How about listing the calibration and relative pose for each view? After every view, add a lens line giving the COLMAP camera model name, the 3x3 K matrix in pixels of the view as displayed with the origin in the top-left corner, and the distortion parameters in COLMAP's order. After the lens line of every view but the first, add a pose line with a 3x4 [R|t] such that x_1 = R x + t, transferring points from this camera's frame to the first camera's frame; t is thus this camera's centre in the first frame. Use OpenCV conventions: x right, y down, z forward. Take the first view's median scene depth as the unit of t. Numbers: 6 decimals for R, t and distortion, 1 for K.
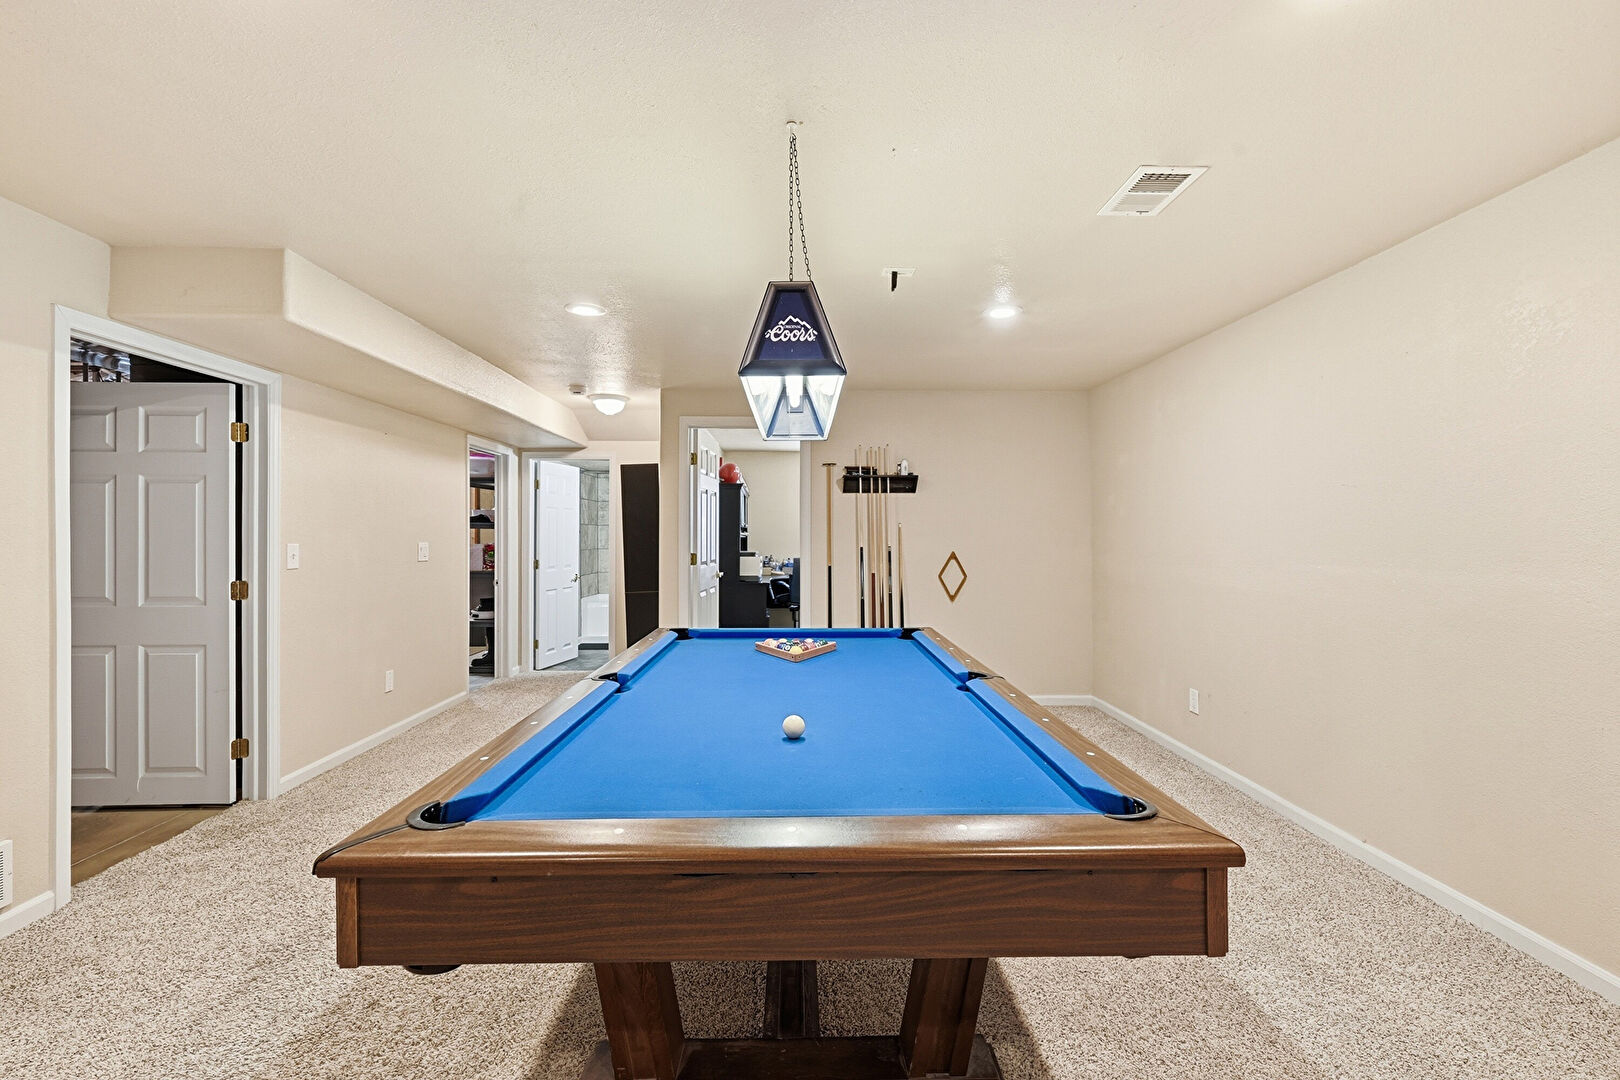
lens RADIAL K [[699.9, 0, 823.0], [0, 699.9, 540.9], [0, 0, 1]] dist [-0.000389, -0.000599]
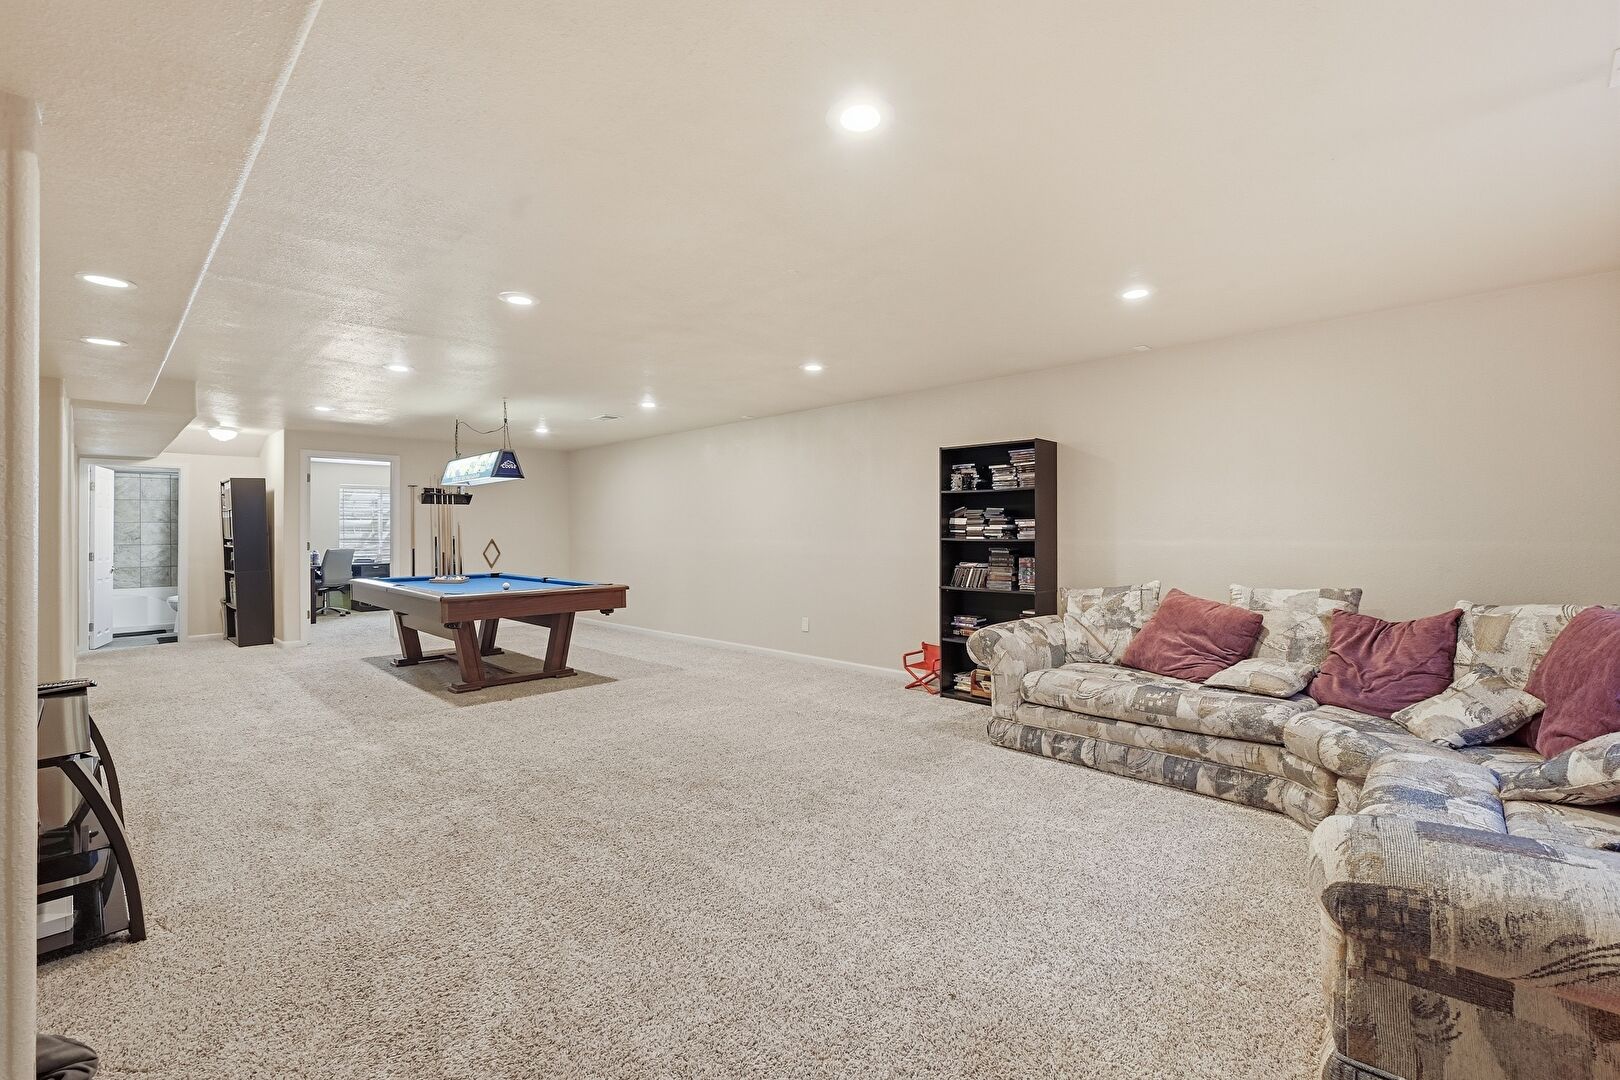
lens RADIAL K [[699.9, 0, 823.0], [0, 699.9, 540.9], [0, 0, 1]] dist [-0.000389, -0.000599]
pose [[0.718924, -0.012832, 0.694971, -0.438709], [0.013918, 0.999895, 0.004064, 0.024883], [-0.694950, 0.006751, 0.719027, -0.833760]]
